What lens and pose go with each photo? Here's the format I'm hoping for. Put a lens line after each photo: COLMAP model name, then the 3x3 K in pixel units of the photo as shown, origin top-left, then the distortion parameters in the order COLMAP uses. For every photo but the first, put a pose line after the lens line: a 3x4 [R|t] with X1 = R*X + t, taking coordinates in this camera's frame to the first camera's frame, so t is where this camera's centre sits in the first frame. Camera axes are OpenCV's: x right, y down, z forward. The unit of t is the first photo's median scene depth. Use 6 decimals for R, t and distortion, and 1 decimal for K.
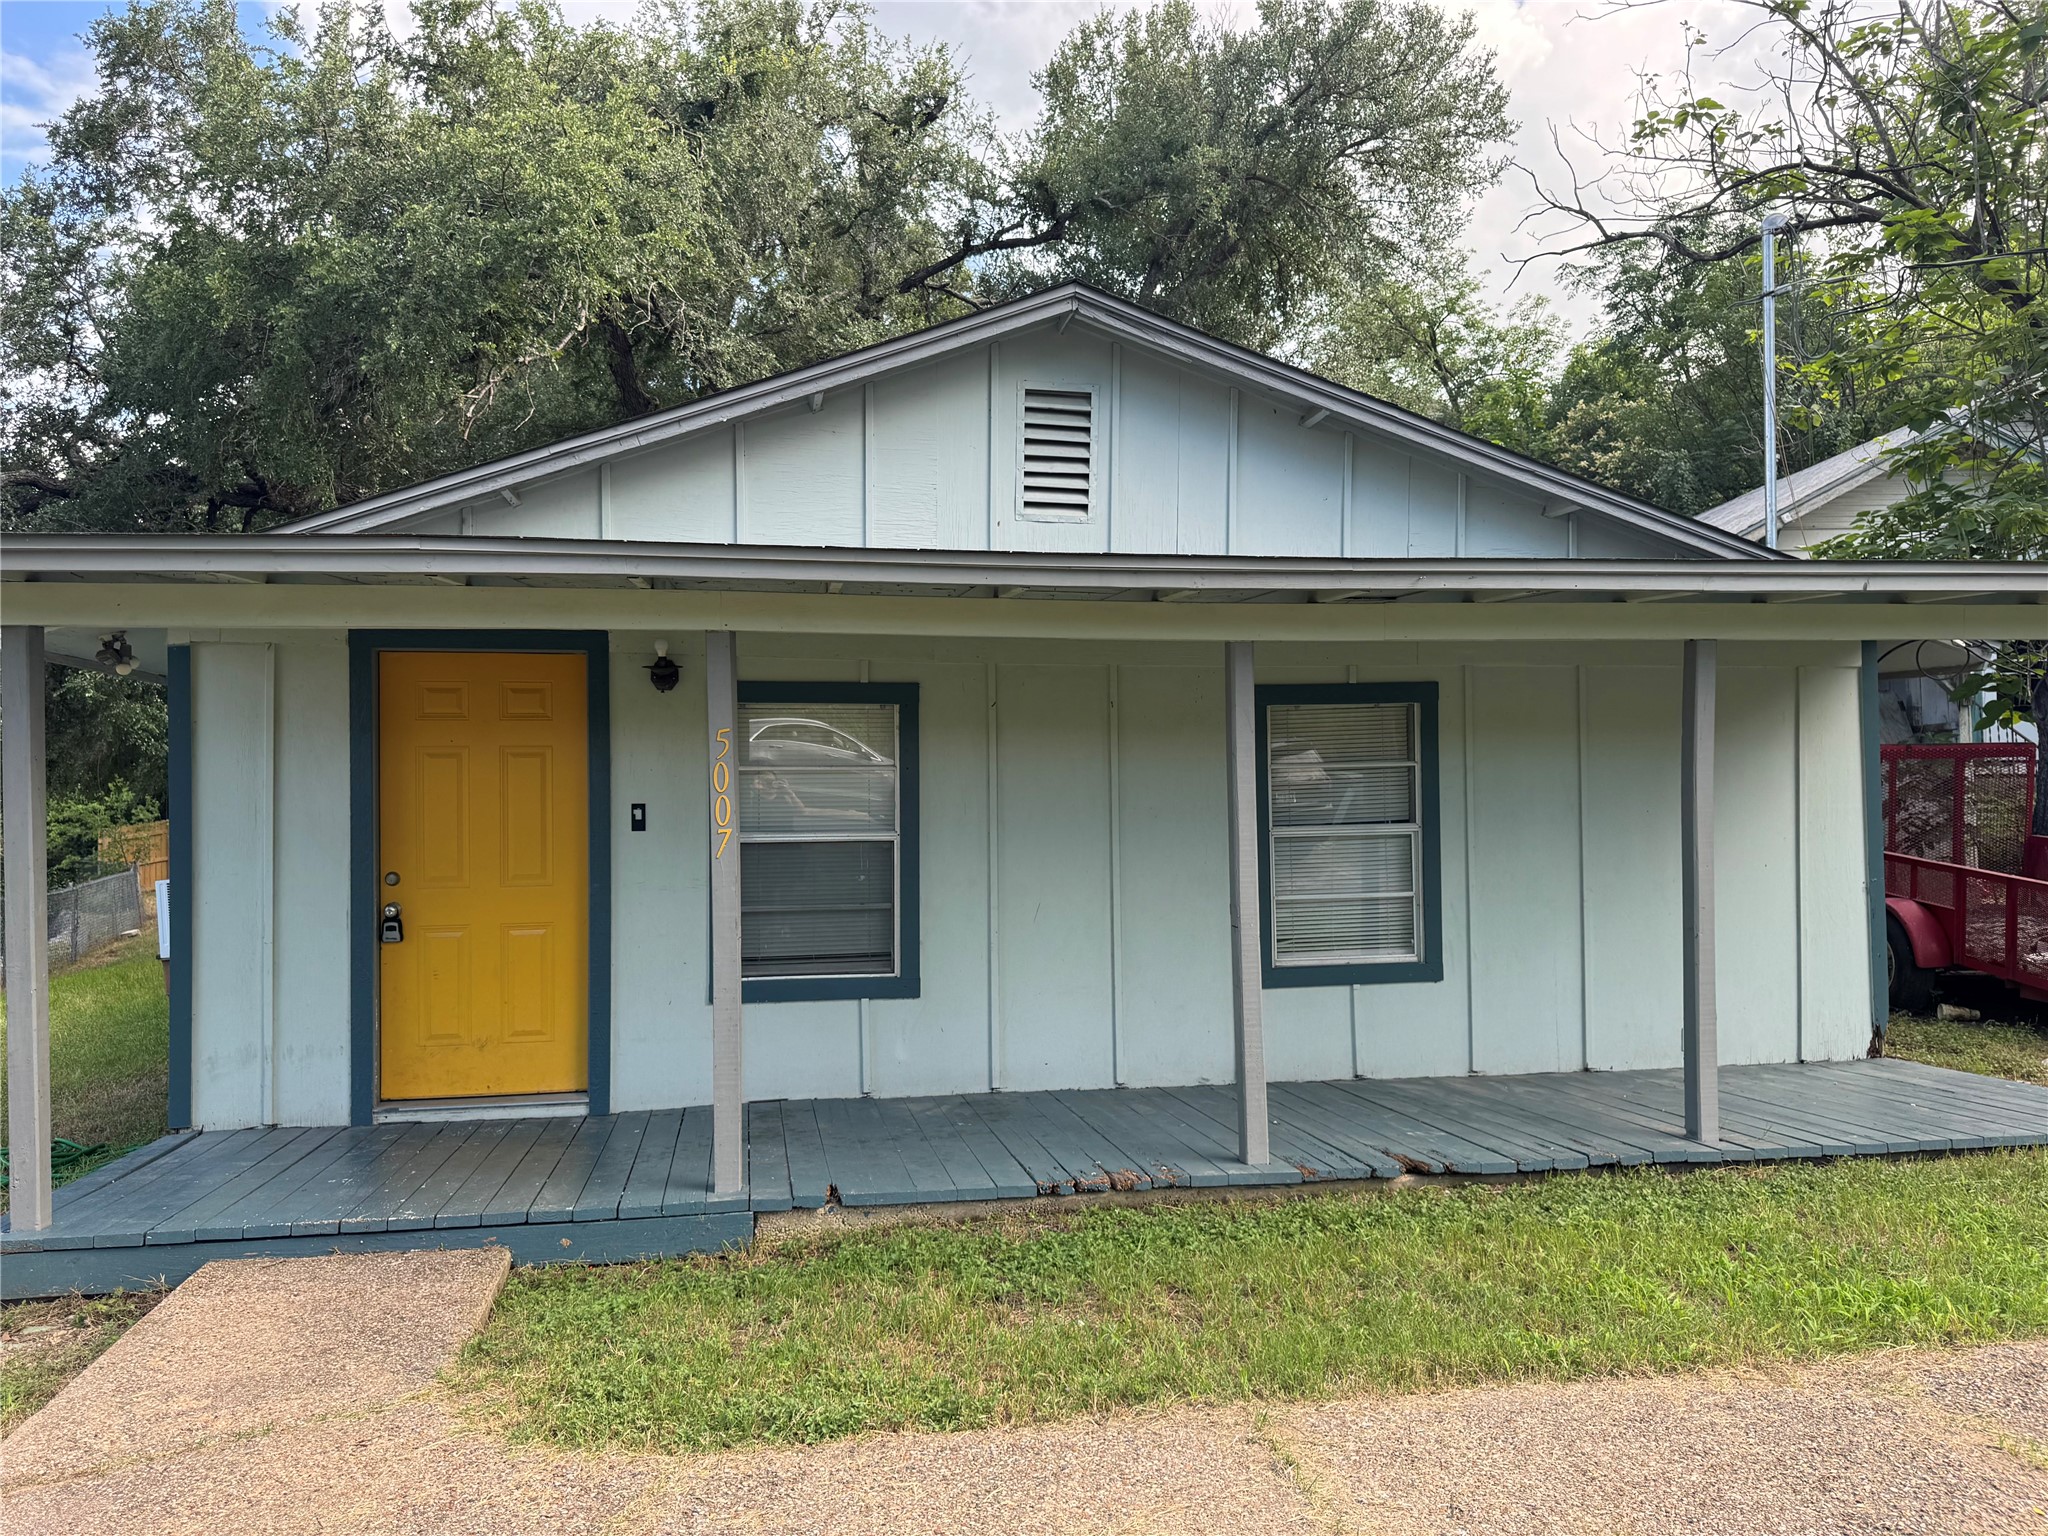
lens RADIAL K [[1437.7, 0, 1015.8], [0, 1437.7, 762.5], [0, 0, 1]] dist [0.071574, -0.091646]
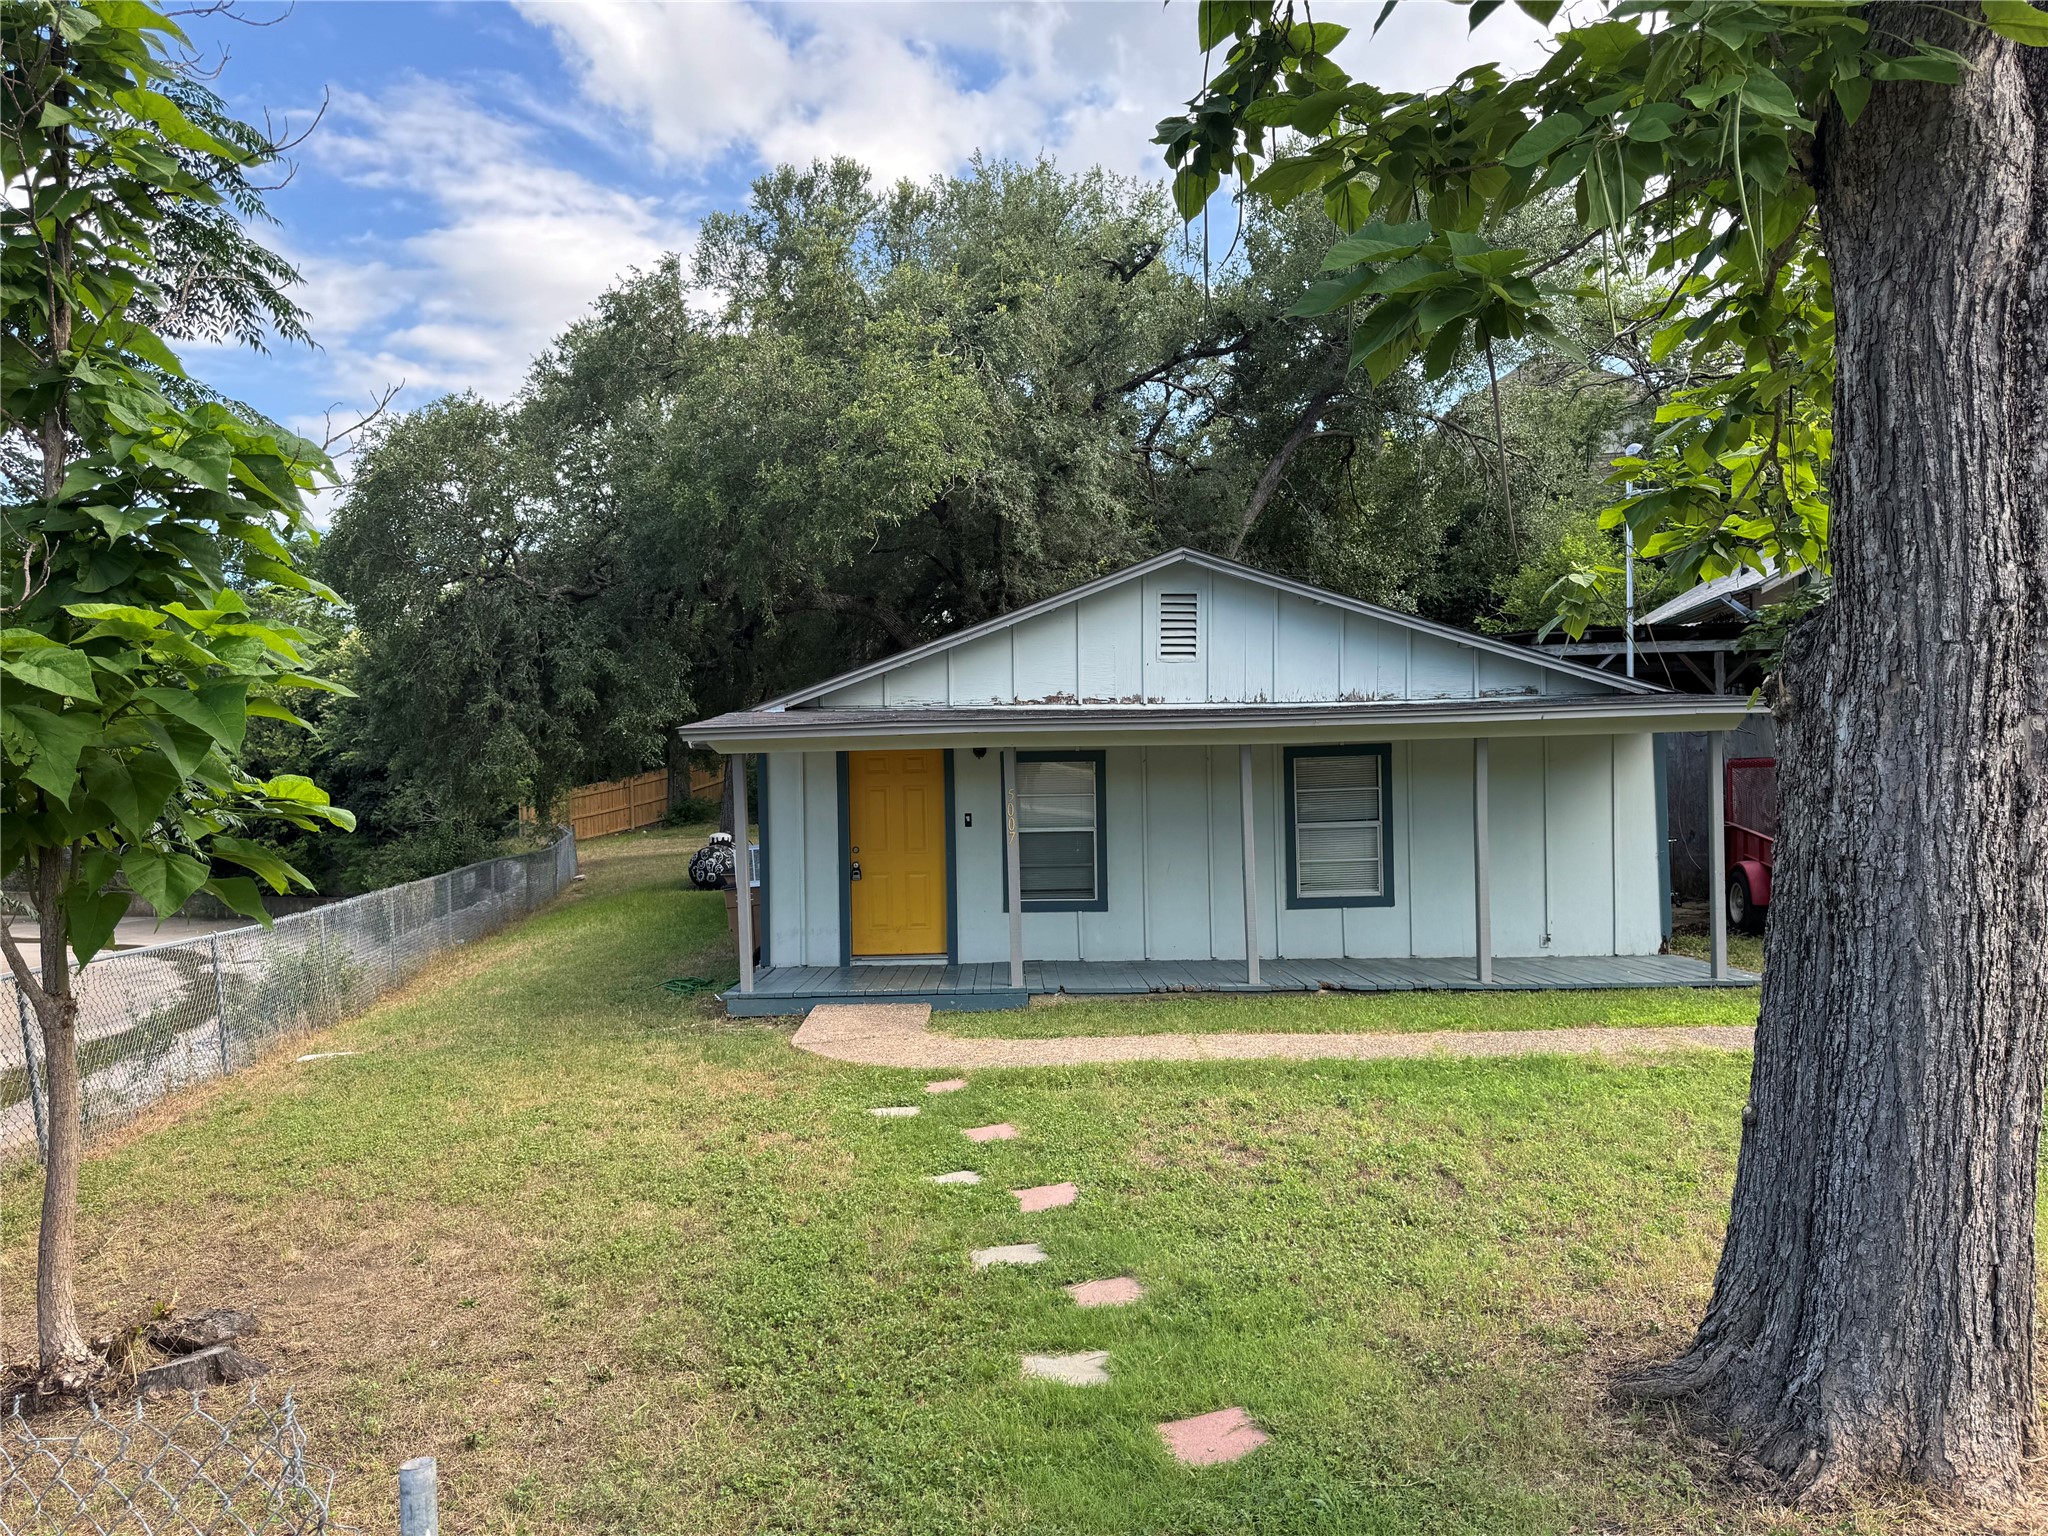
lens RADIAL K [[1437.7, 0, 1015.8], [0, 1437.7, 762.5], [0, 0, 1]] dist [0.071574, -0.091646]
pose [[0.983542, -0.008311, -0.180491, 0.167214], [0.014446, 0.999361, 0.032702, -0.107300], [0.180104, -0.034771, 0.983033, -0.960909]]
